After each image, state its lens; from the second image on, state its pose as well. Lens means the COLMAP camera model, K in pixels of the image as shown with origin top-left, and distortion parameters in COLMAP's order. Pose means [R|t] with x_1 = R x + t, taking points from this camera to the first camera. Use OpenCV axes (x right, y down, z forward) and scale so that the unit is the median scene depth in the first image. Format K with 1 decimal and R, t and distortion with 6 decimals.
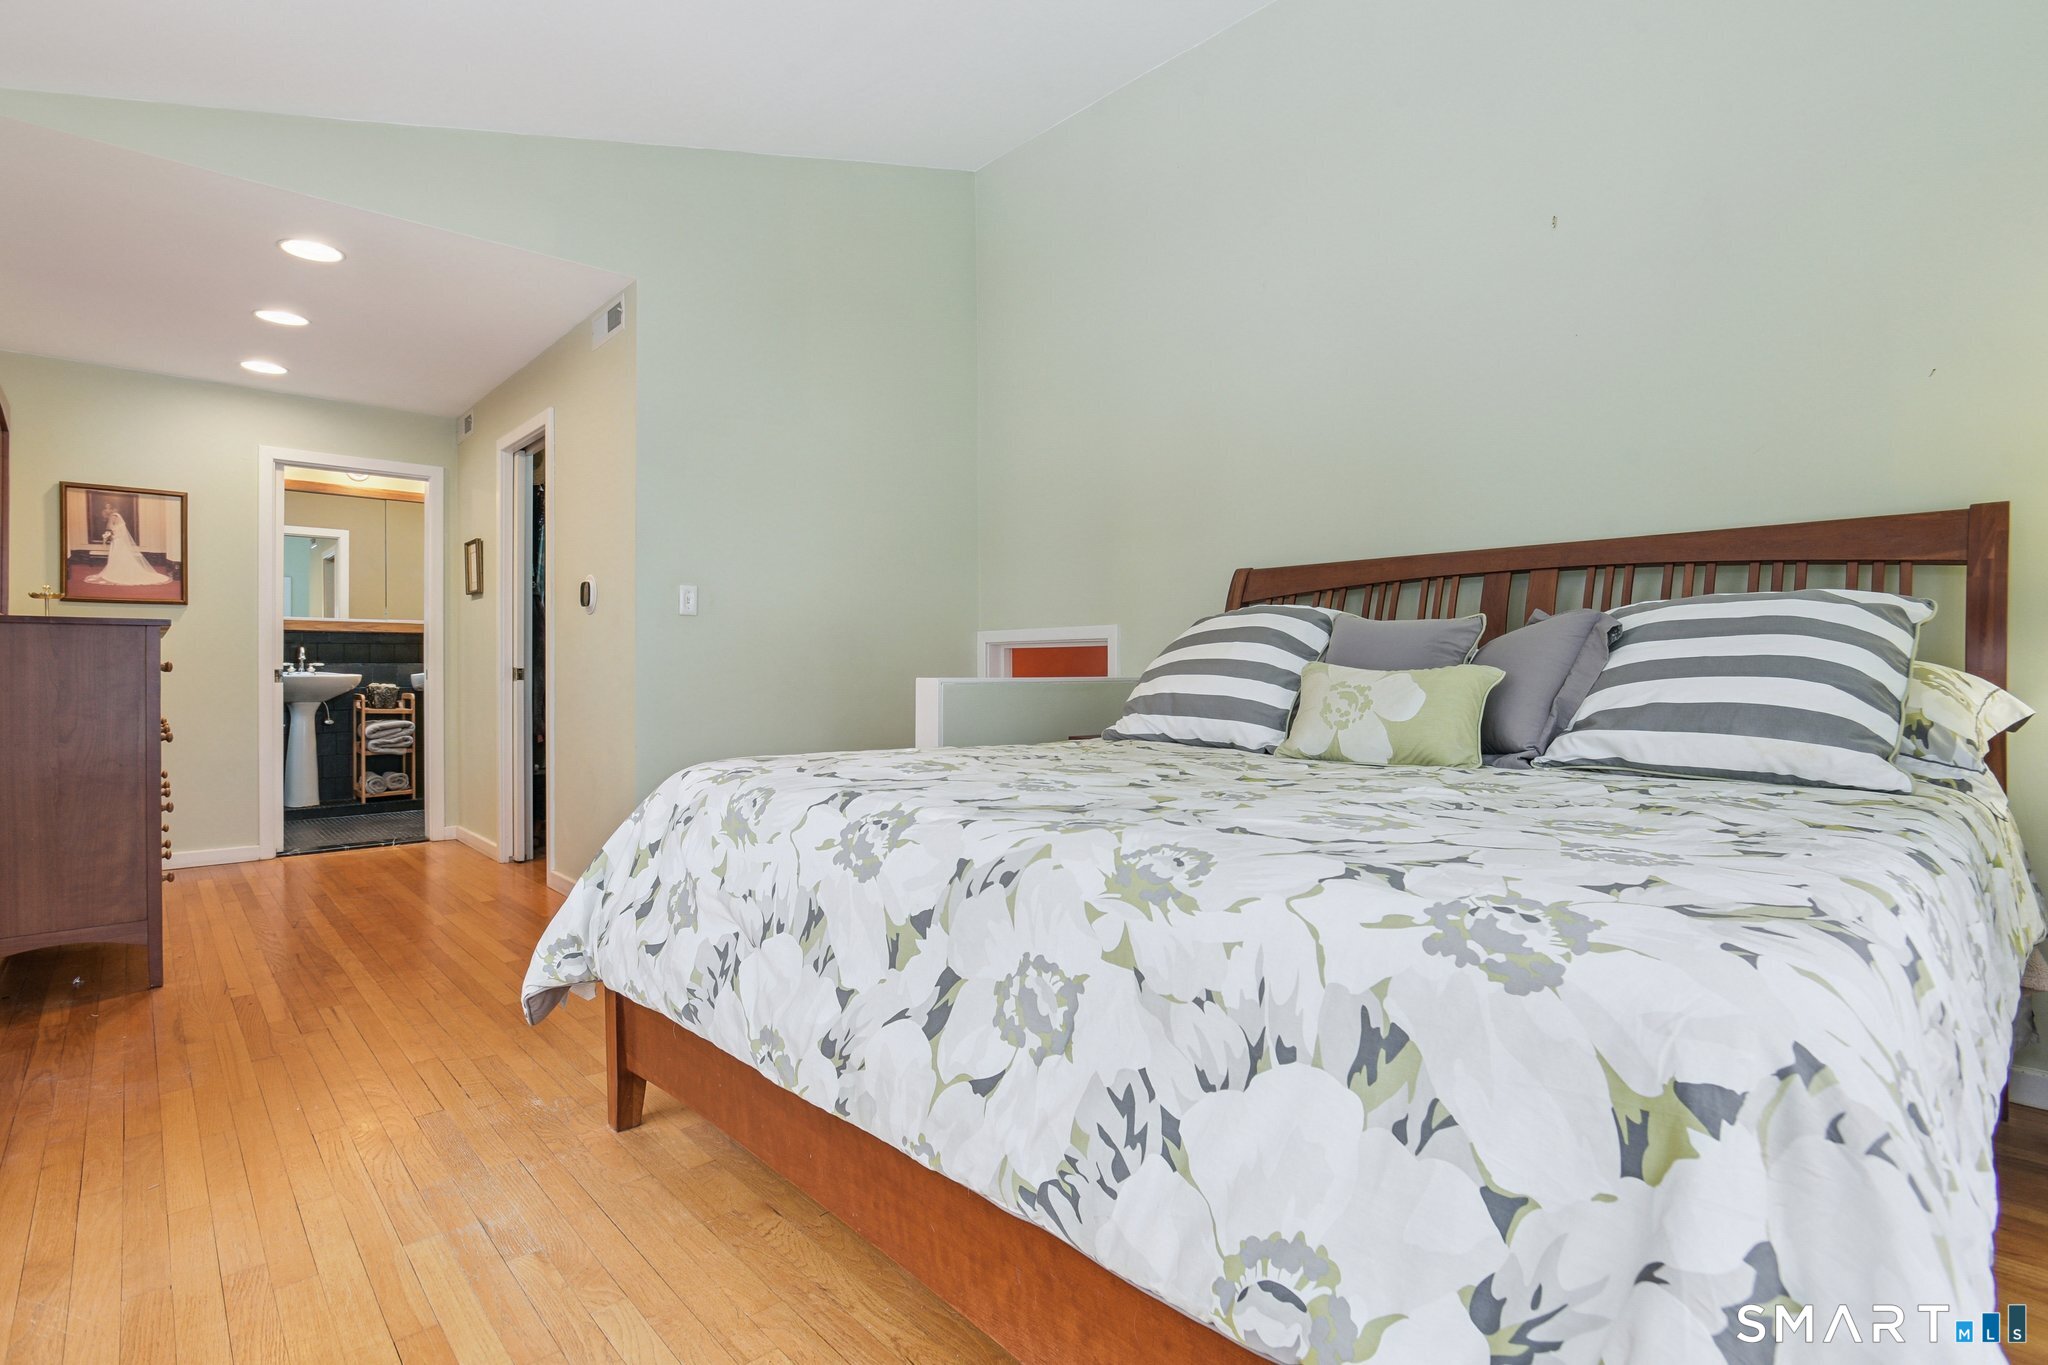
lens RADIAL K [[993.7, 0, 1032.9], [0, 993.7, 696.3], [0, 0, 1]] dist [-0.057765, 0.031436]
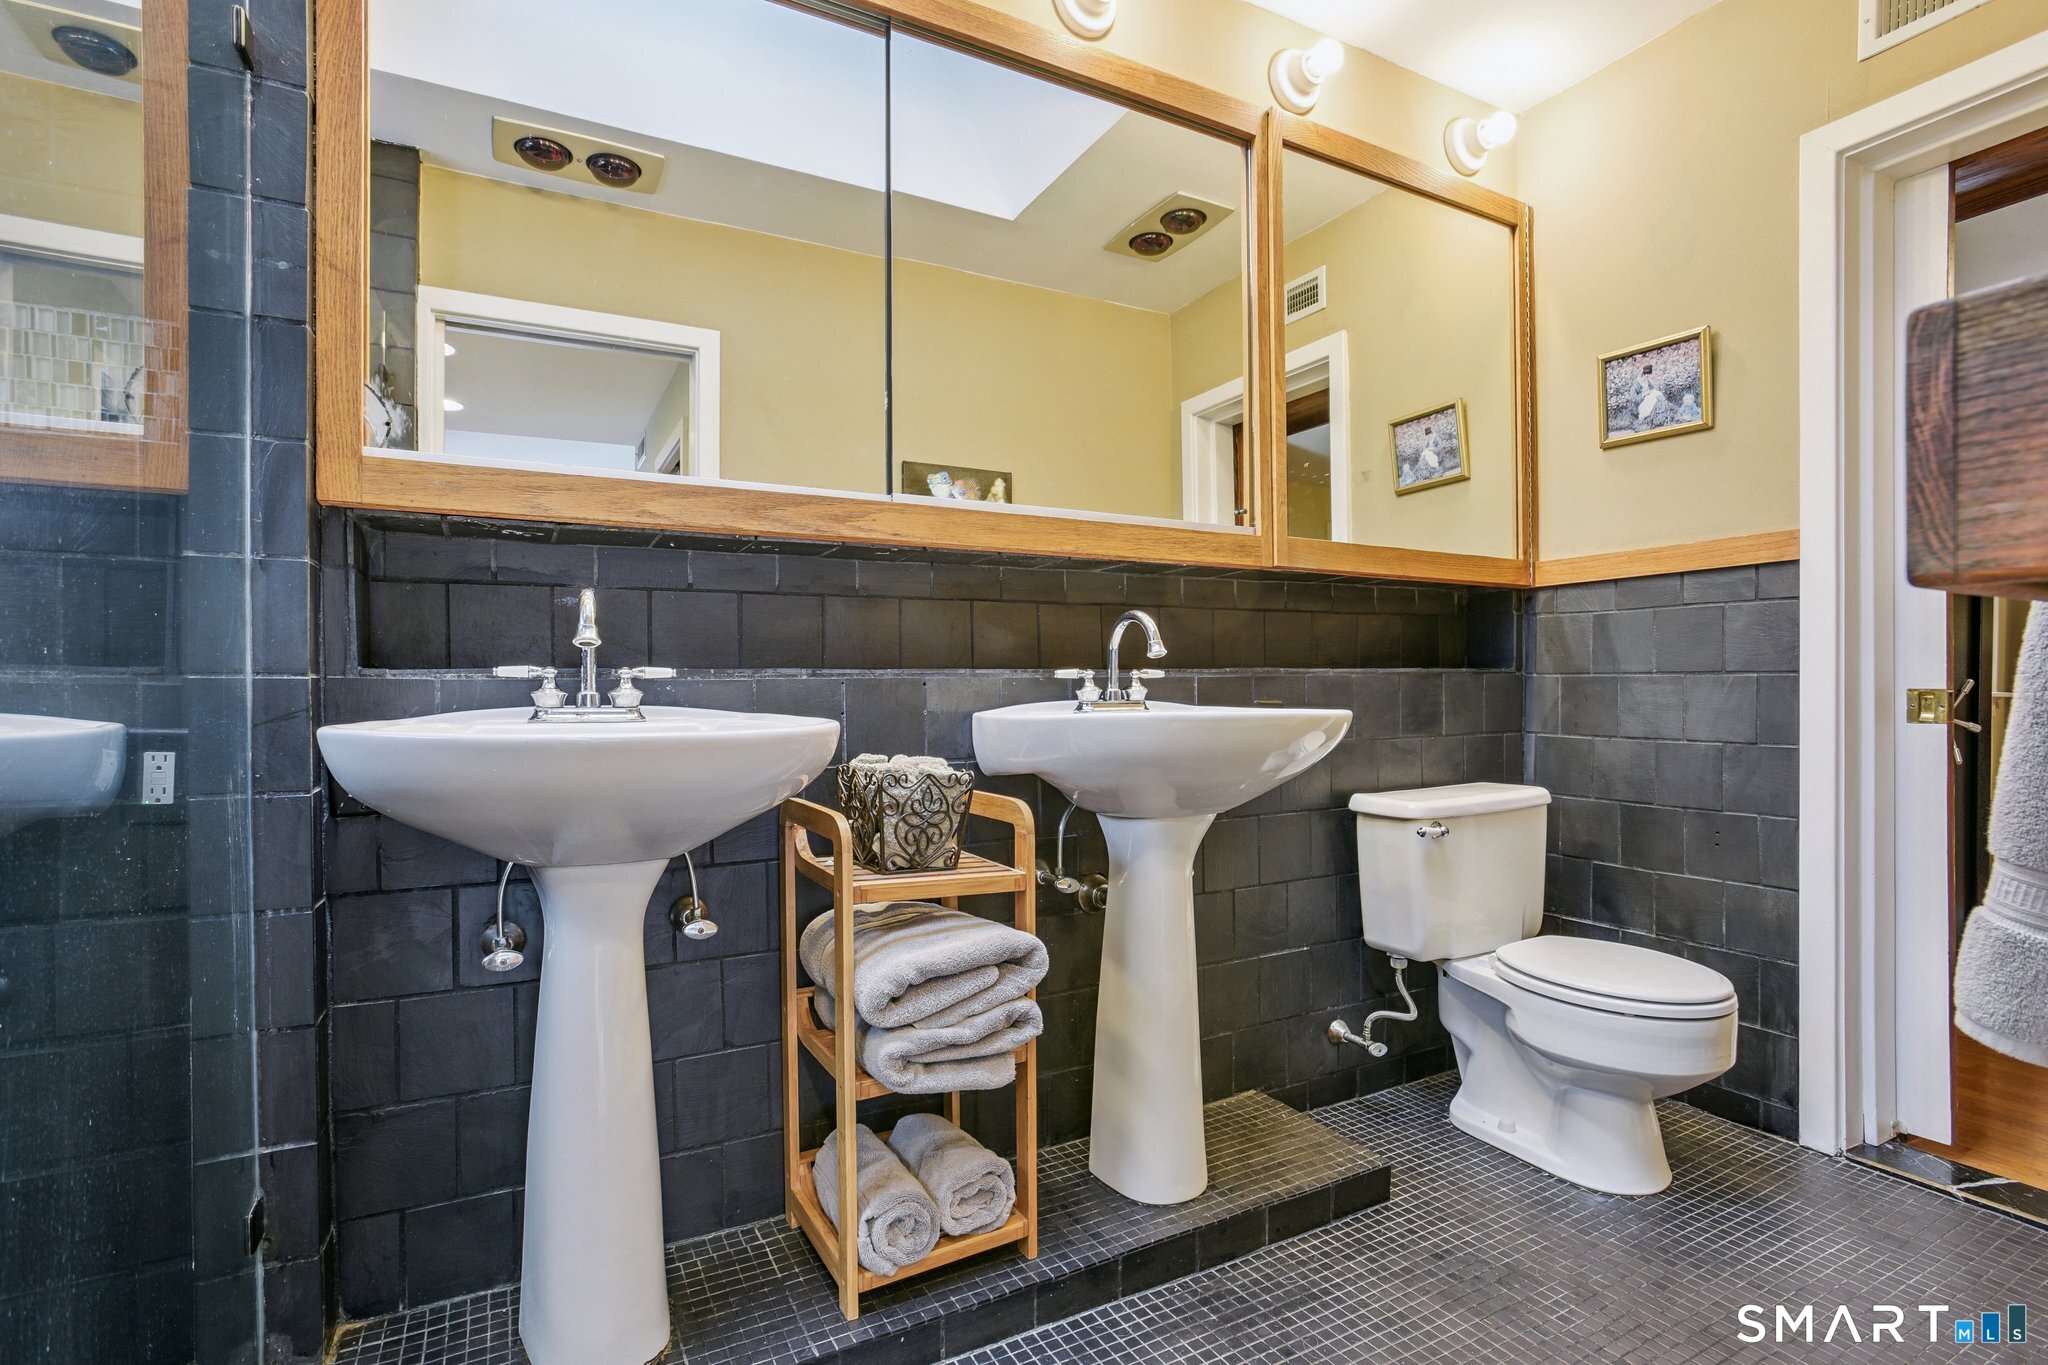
lens RADIAL K [[993.7, 0, 1032.9], [0, 993.7, 696.3], [0, 0, 1]] dist [-0.057765, 0.031436]
pose [[0.966547, -0.012746, -0.256173, -0.589900], [0.009381, 0.999853, -0.014354, -0.023634], [0.256318, 0.011471, 0.966524, 0.798402]]
